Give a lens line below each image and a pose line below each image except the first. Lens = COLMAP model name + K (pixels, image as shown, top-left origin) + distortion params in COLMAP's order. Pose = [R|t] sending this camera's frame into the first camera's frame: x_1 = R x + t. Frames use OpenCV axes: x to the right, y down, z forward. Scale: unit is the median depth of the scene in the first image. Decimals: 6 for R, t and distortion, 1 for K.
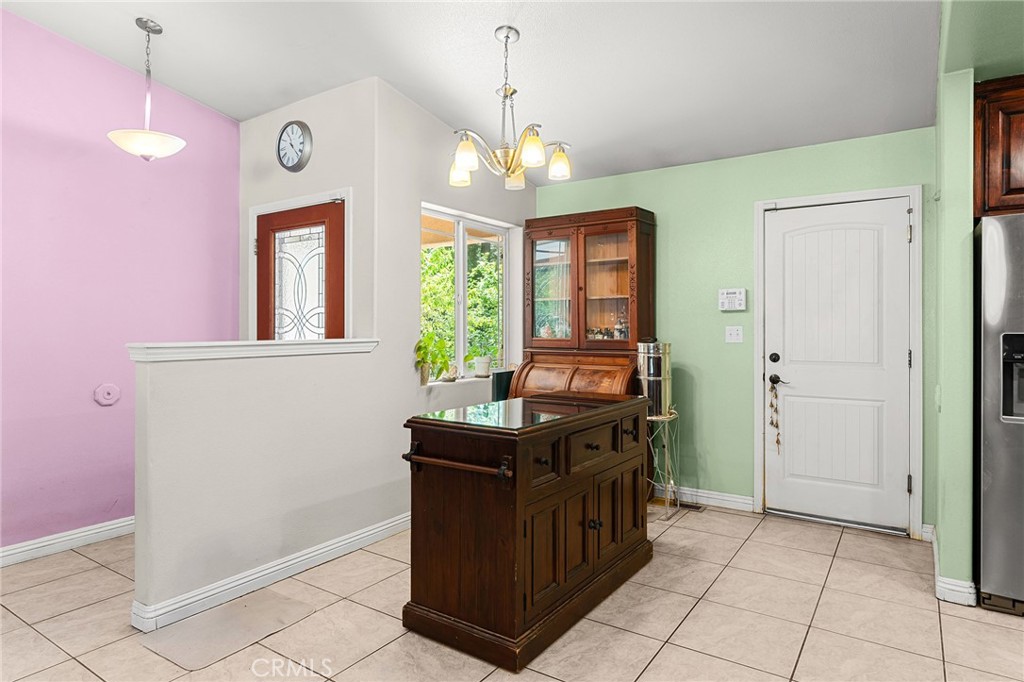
lens RADIAL K [[605.9, 0, 524.7], [0, 605.9, 327.7], [0, 0, 1]] dist [0.008153, 0.000547]
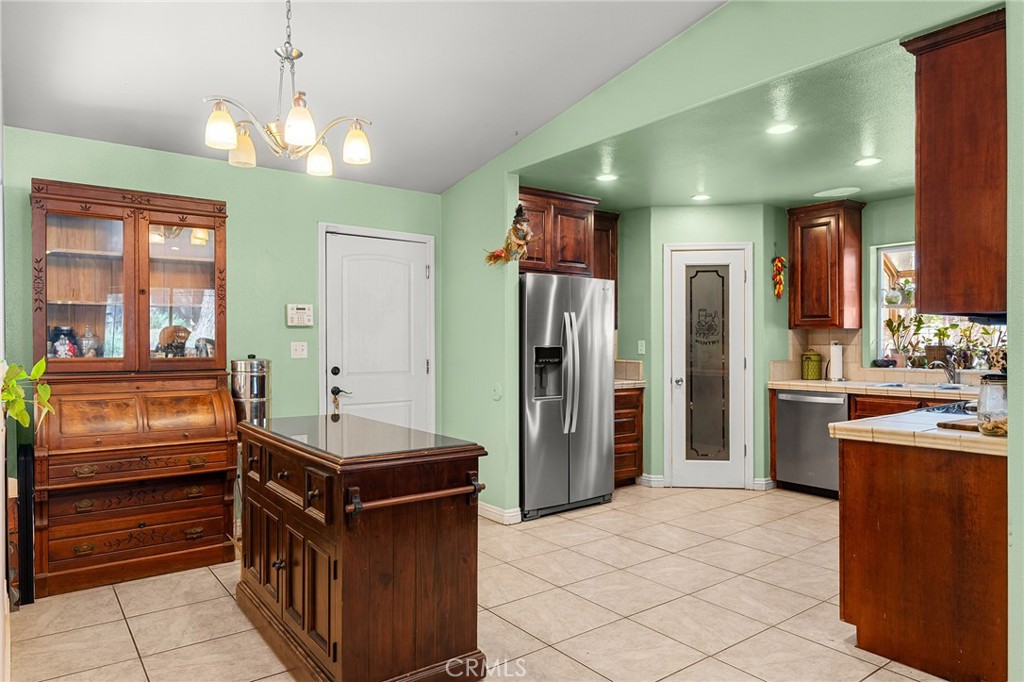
lens RADIAL K [[648.9, 0, 512.2], [0, 648.9, 342.7], [0, 0, 1]] dist [0.001335, 0.000102]
pose [[0.329962, -0.000836, 0.943994, -0.568383], [0.001146, 0.999999, 0.000486, -0.000826], [-0.943993, 0.000921, 0.329963, 0.324837]]
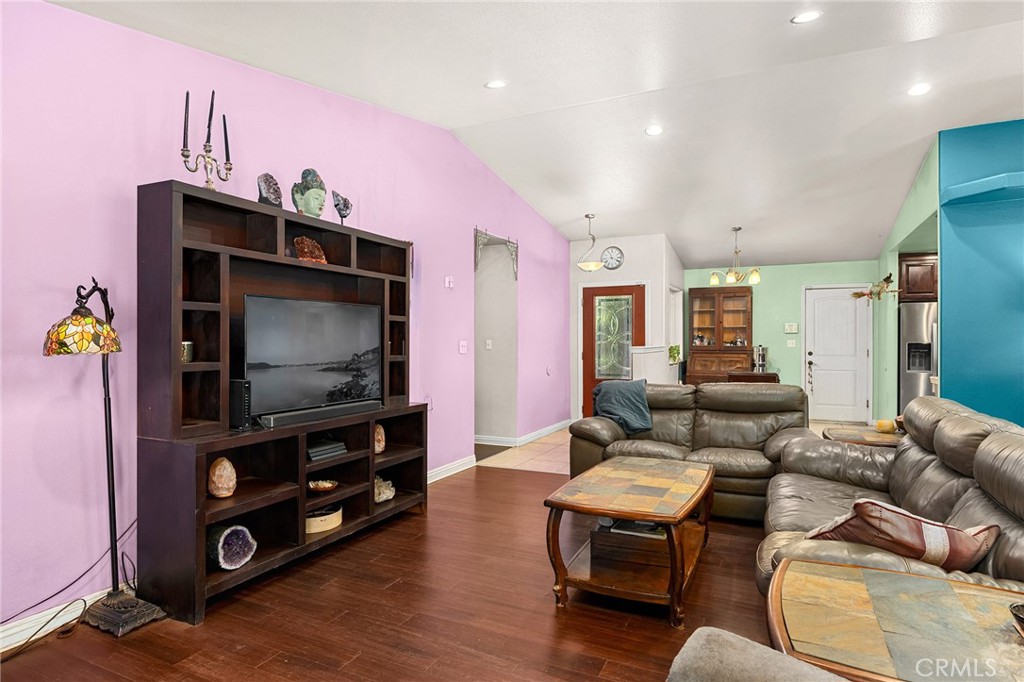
lens RADIAL K [[579.6, 0, 511.0], [0, 579.6, 343.8], [0, 0, 1]] dist [-0.005151, -0.001583]
pose [[0.988623, -0.003294, 0.150376, -1.029196], [0.001779, 0.999946, 0.010207, -0.011622], [-0.150401, -0.009824, 0.988576, -0.984563]]
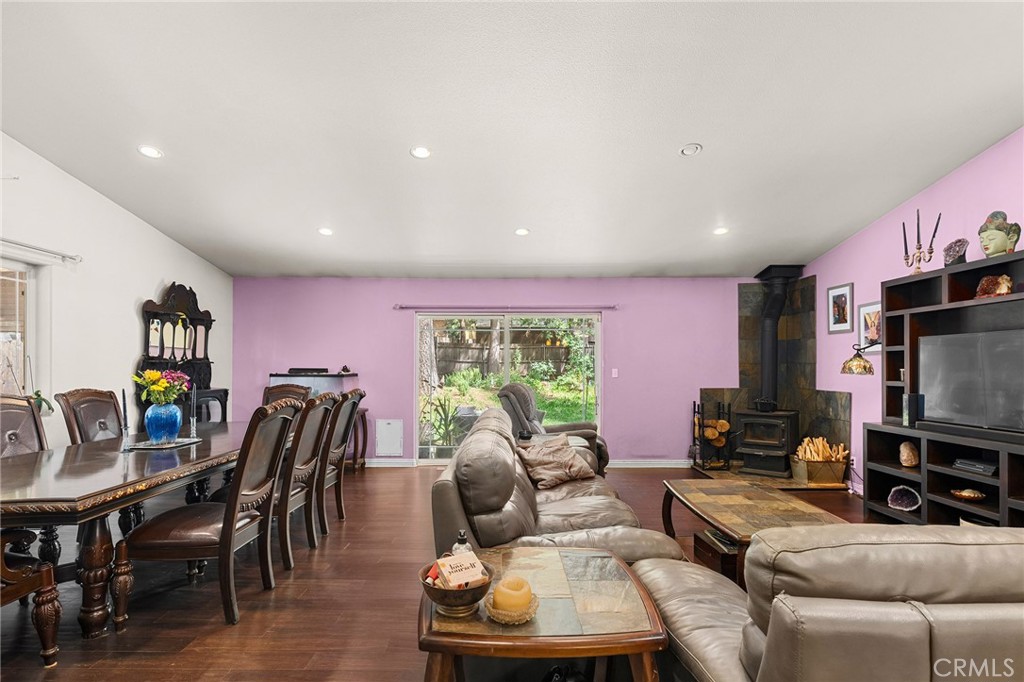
lens RADIAL K [[515.9, 0, 517.0], [0, 515.9, 367.1], [0, 0, 1]] dist [-0.000776, 0.000282]
pose [[-0.816330, -0.002643, -0.577580, 2.153961], [0.000824, 0.999983, -0.005741, 0.007701], [0.577586, -0.005163, -0.816314, 2.773190]]
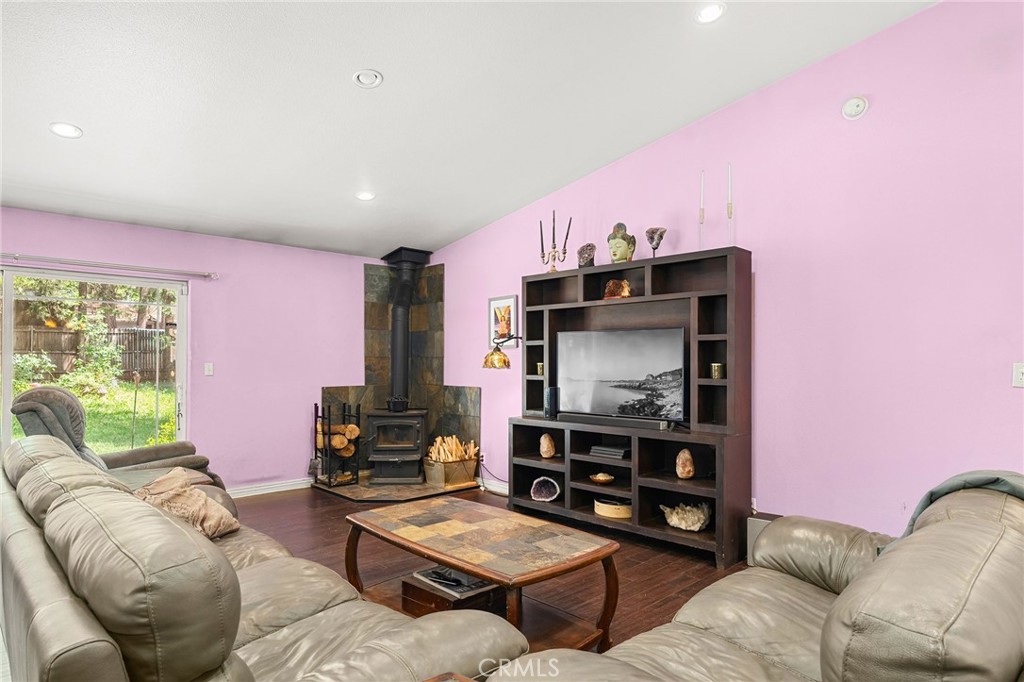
lens RADIAL K [[579.6, 0, 510.2], [0, 579.6, 362.5], [0, 0, 1]] dist [-0.005151, -0.001583]
pose [[-0.187383, -0.003450, -0.982281, 2.007842], [0.002337, 0.999989, -0.003958, 0.013127], [0.982284, -0.003037, -0.187373, 1.996449]]
